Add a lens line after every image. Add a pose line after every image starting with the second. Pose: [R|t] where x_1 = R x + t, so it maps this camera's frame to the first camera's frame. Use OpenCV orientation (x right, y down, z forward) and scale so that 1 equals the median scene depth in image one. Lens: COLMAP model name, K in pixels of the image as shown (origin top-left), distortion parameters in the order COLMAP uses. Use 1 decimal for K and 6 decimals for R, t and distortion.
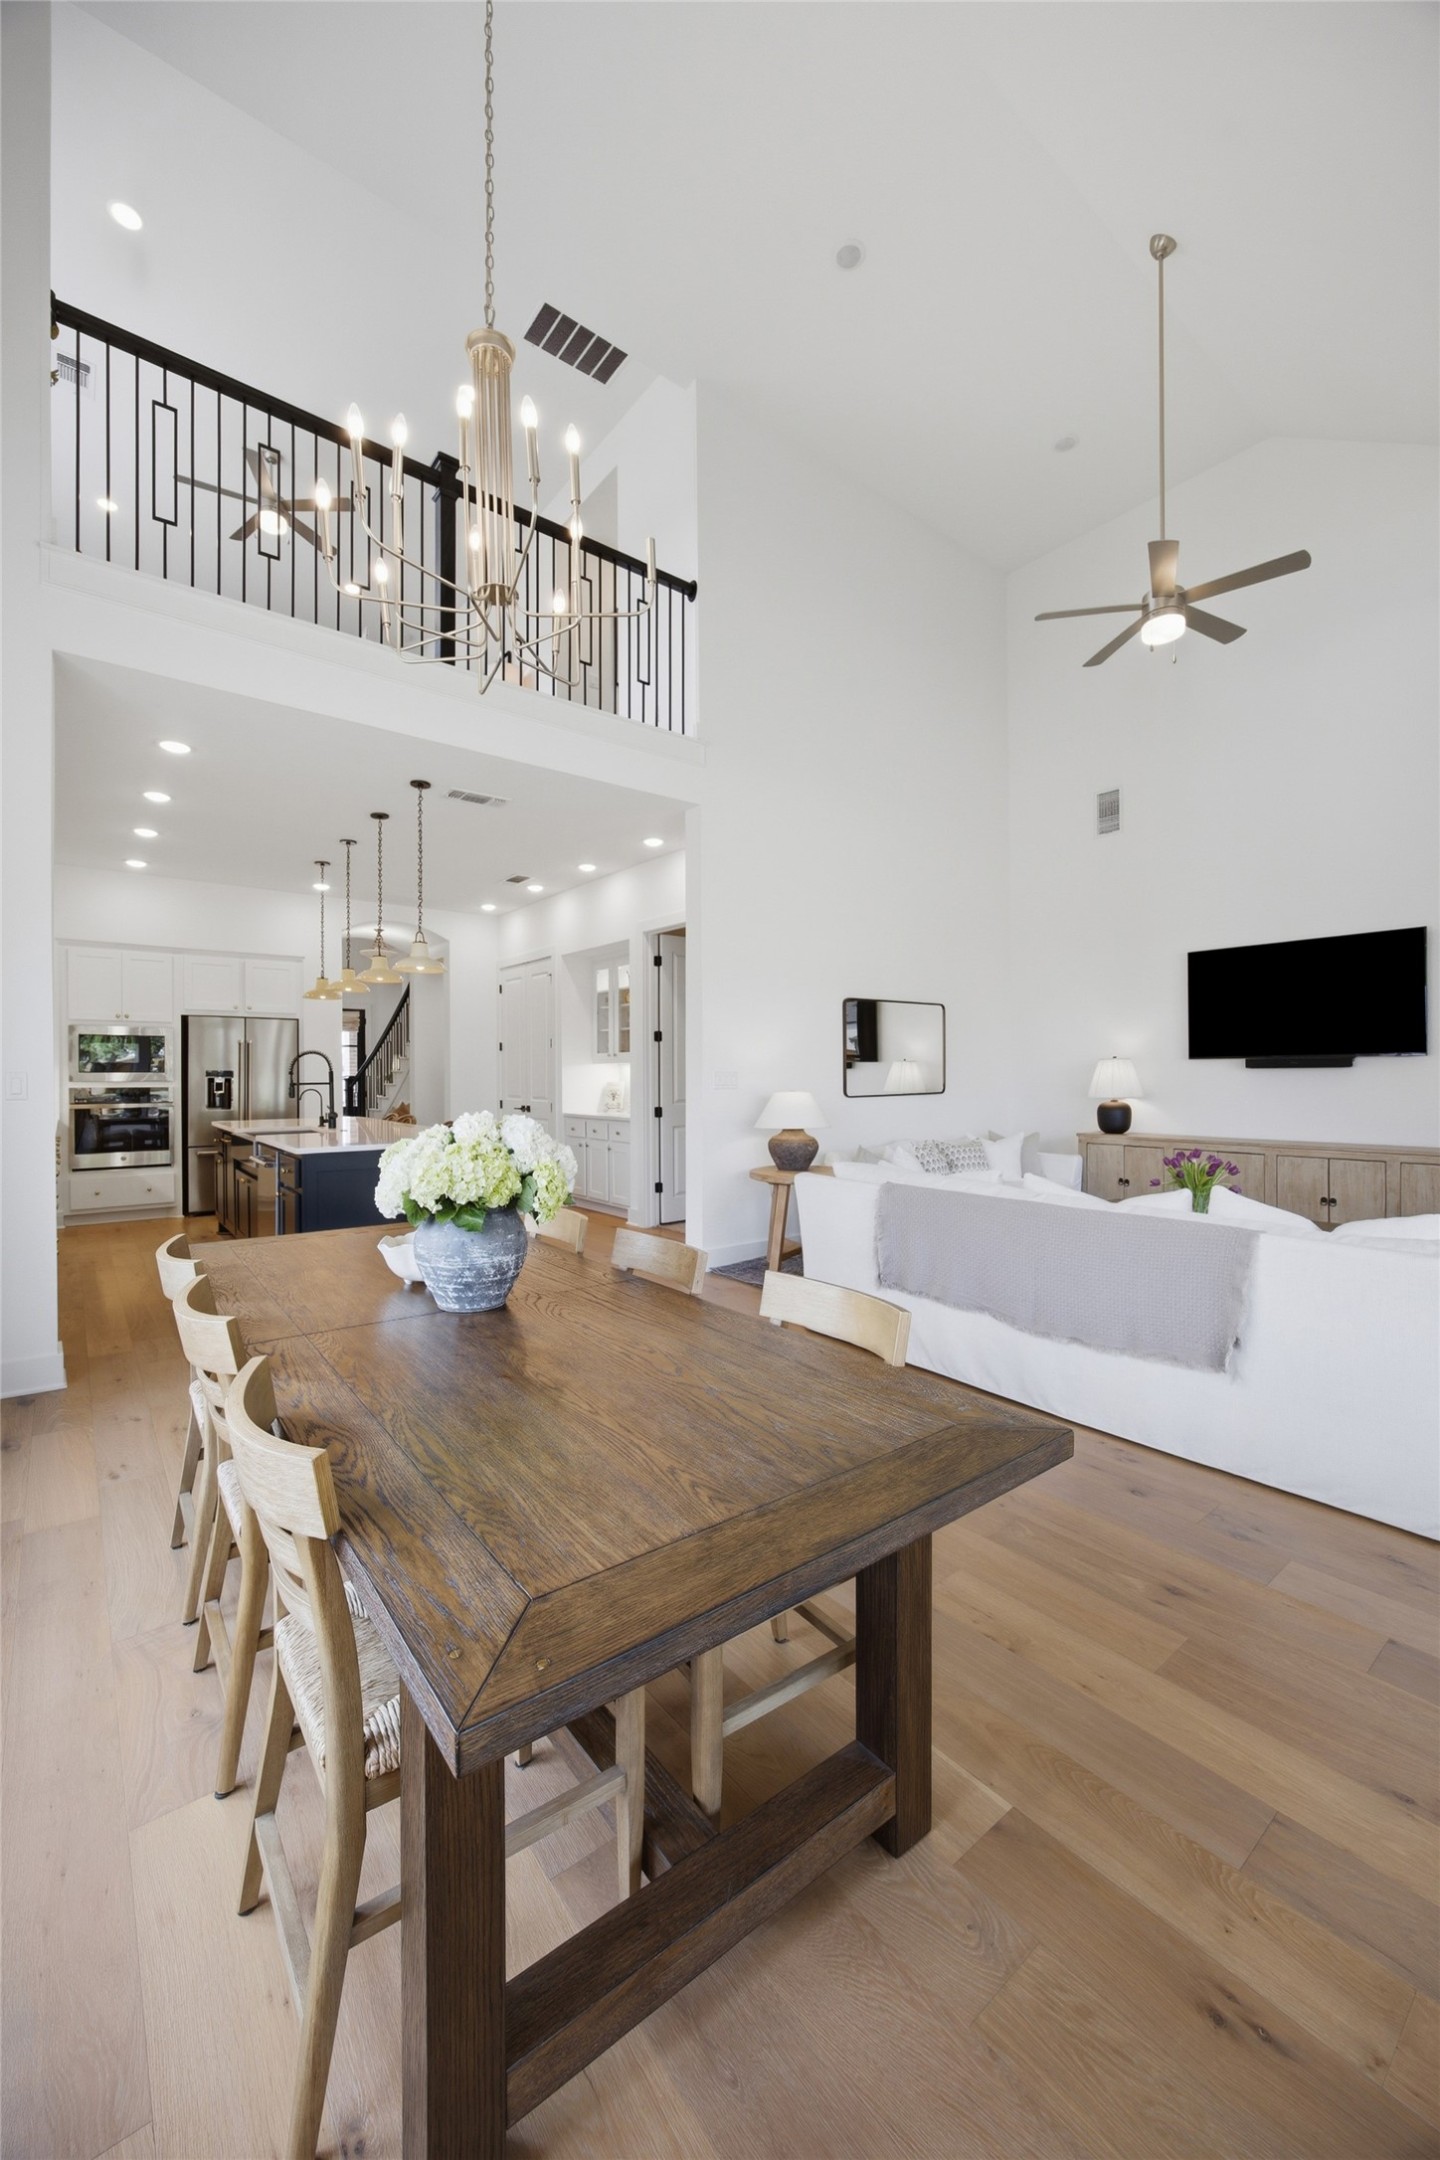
lens RADIAL K [[827.2, 0, 720.0], [0, 827.2, 1080.0], [0, 0, 1]] dist [-0.053218, 0.013084]
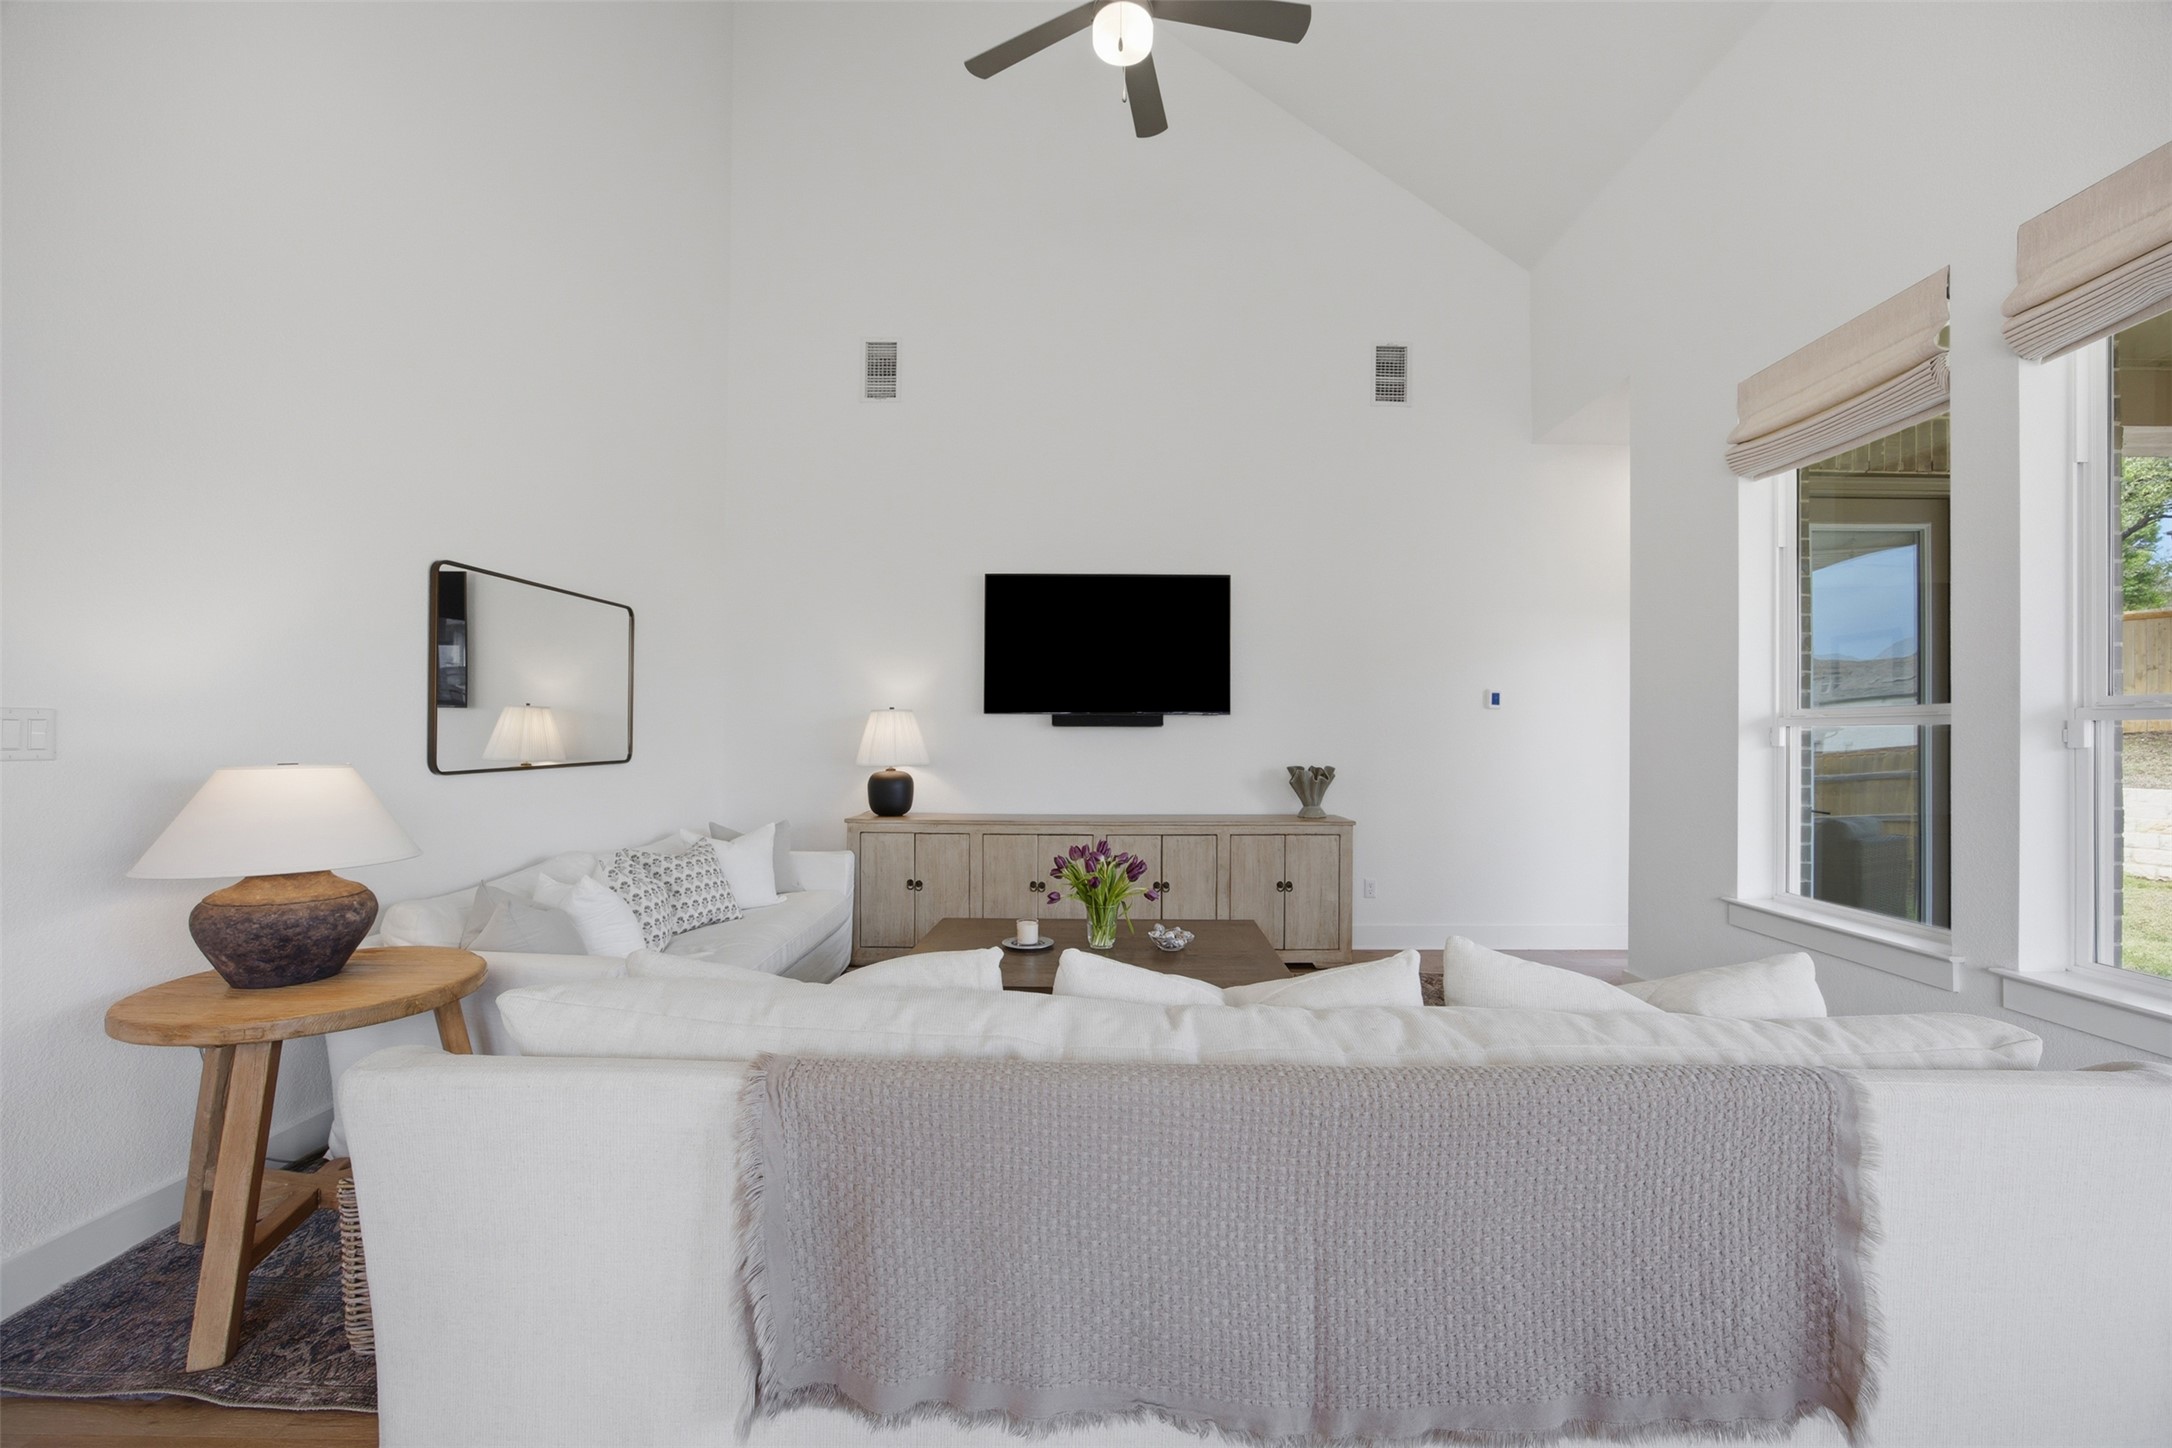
lens RADIAL K [[831.8, 0, 1086.0], [0, 831.8, 724.0], [0, 0, 1]] dist [-0.053218, 0.013084]
pose [[0.616163, 0.023732, 0.787261, 0.024410], [-0.002048, 0.999591, -0.028530, 0.006513], [-0.787616, 0.015967, 0.615959, 0.457813]]
